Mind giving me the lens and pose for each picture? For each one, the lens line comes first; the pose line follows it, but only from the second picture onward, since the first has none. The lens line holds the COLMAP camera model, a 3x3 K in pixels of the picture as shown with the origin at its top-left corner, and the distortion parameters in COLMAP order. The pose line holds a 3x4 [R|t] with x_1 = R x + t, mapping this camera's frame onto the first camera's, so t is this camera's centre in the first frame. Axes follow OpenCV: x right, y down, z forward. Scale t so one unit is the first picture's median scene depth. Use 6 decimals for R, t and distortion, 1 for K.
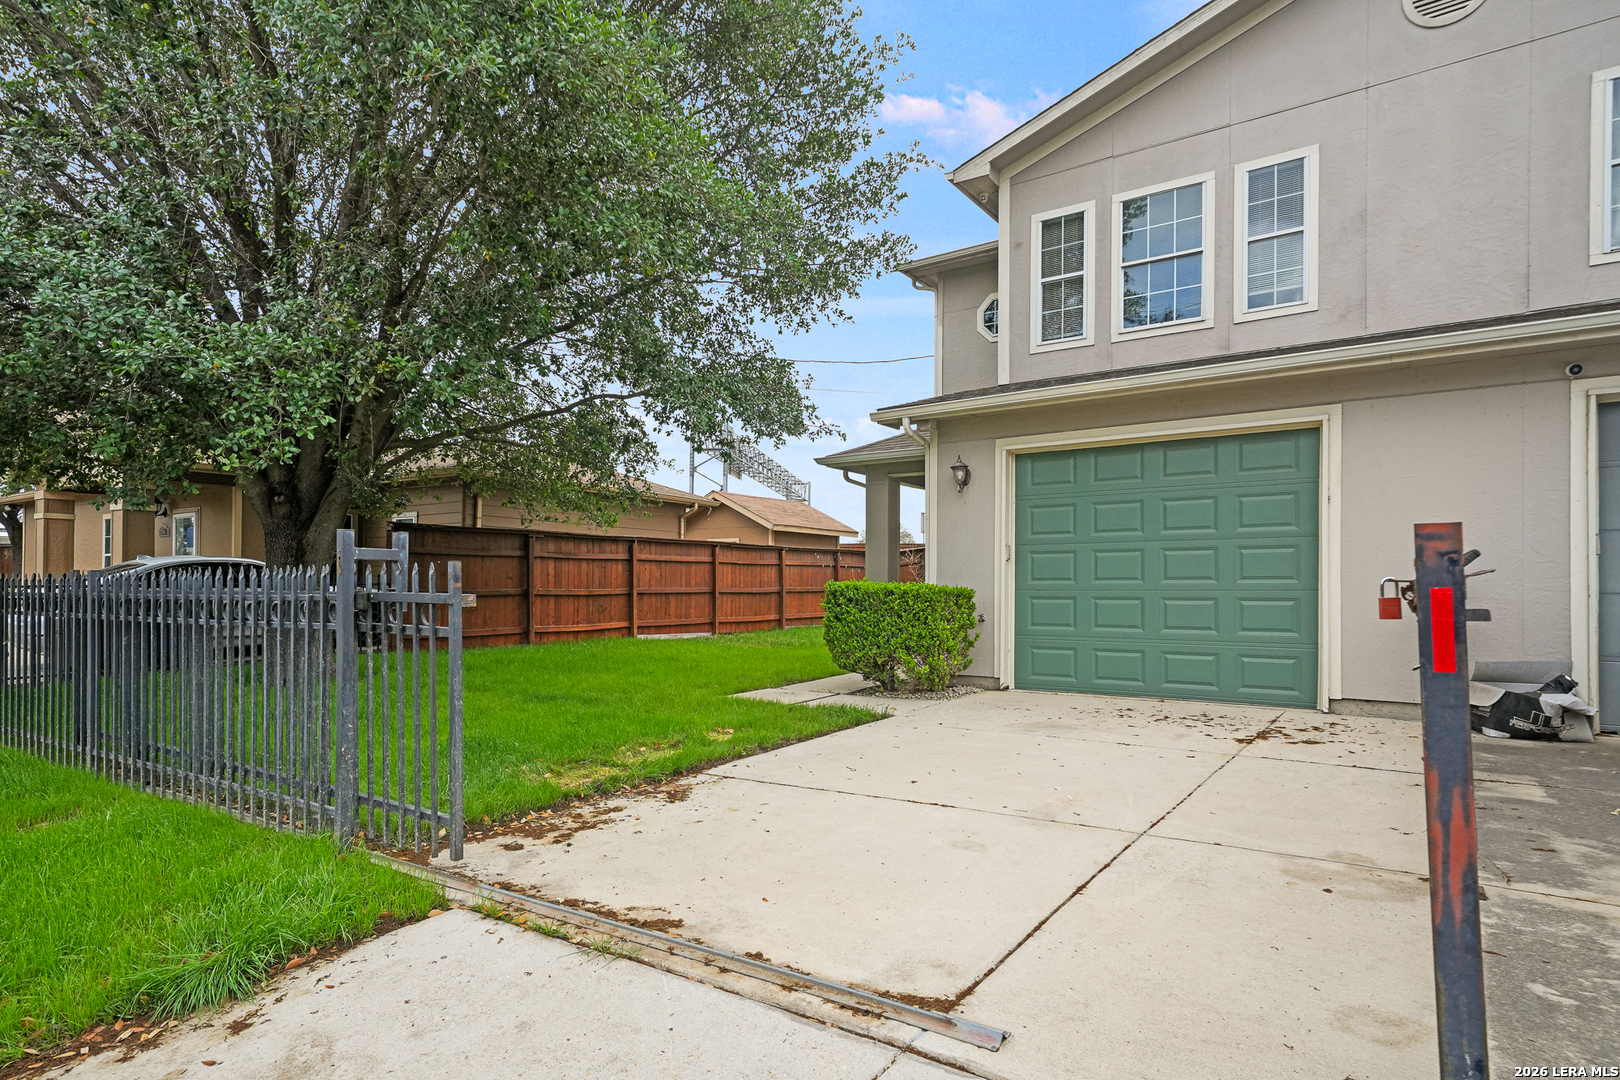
lens RADIAL K [[891.4, 0, 807.7], [0, 891.4, 585.2], [0, 0, 1]] dist [0.002496, 0.000339]
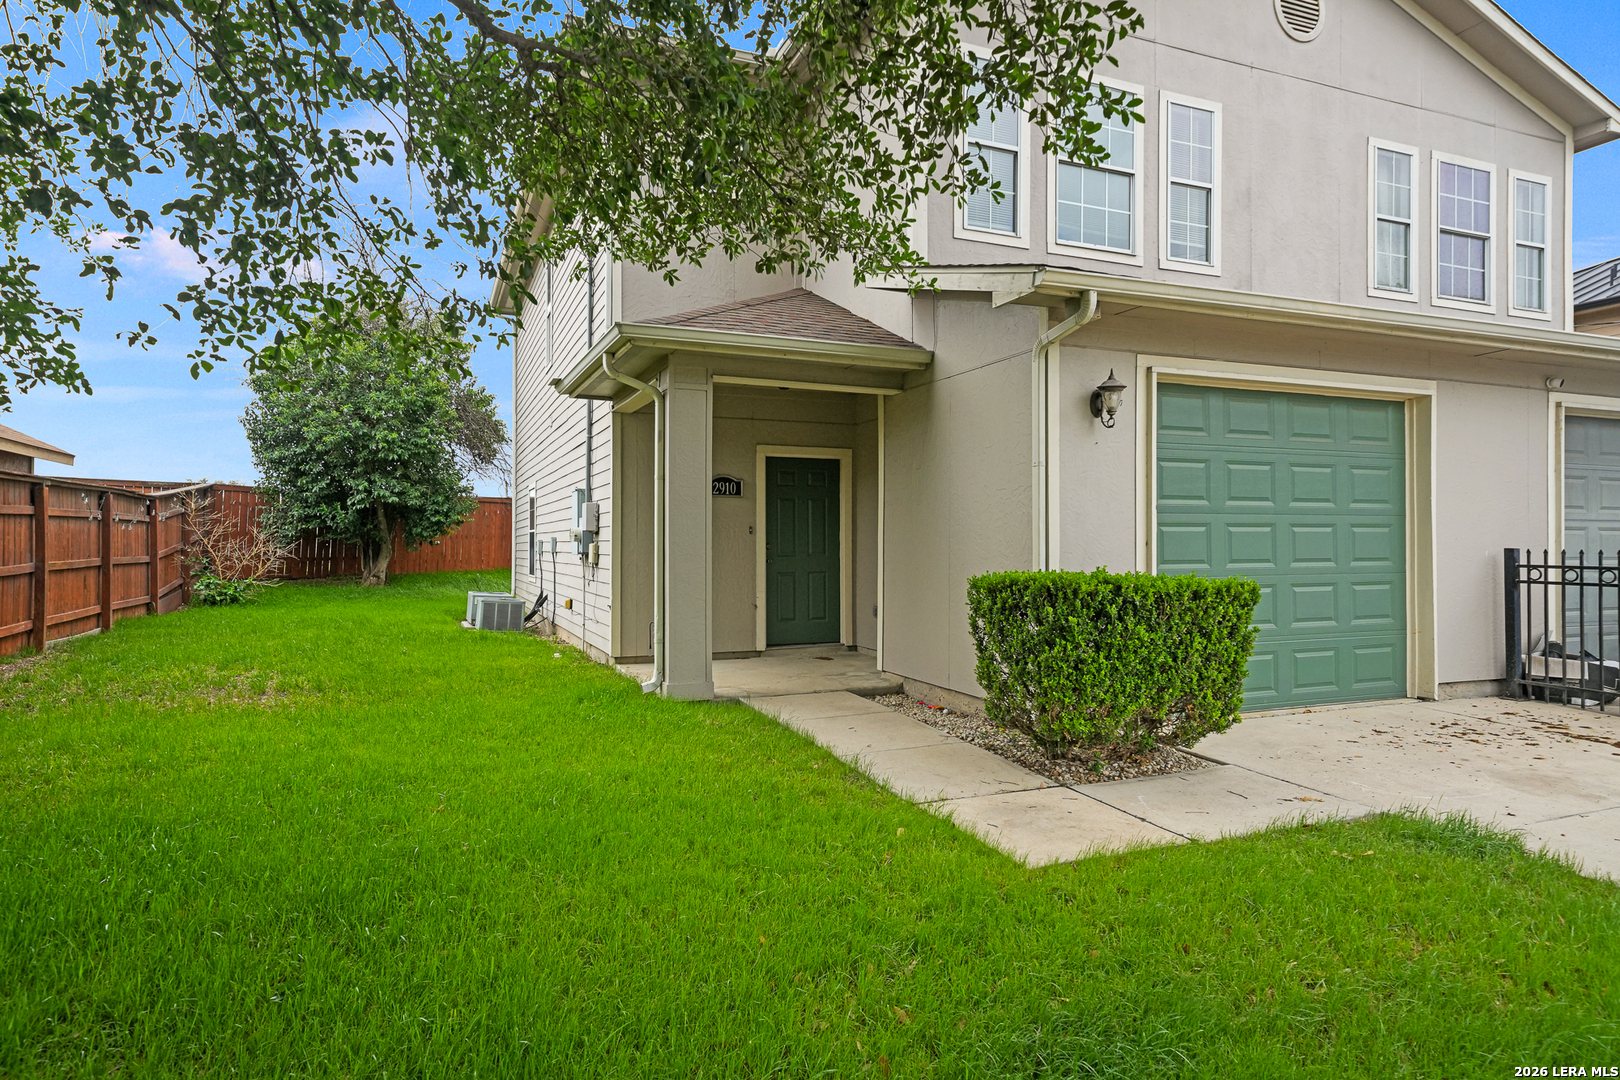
lens RADIAL K [[929.3, 0, 809.1], [0, 929.3, 536.8], [0, 0, 1]] dist [0.002577, 0.000103]
pose [[0.548102, 0.008089, 0.836373, -0.536164], [-0.001438, 0.999961, -0.008729, -0.019982], [-0.836410, 0.003582, 0.548092, 0.874385]]
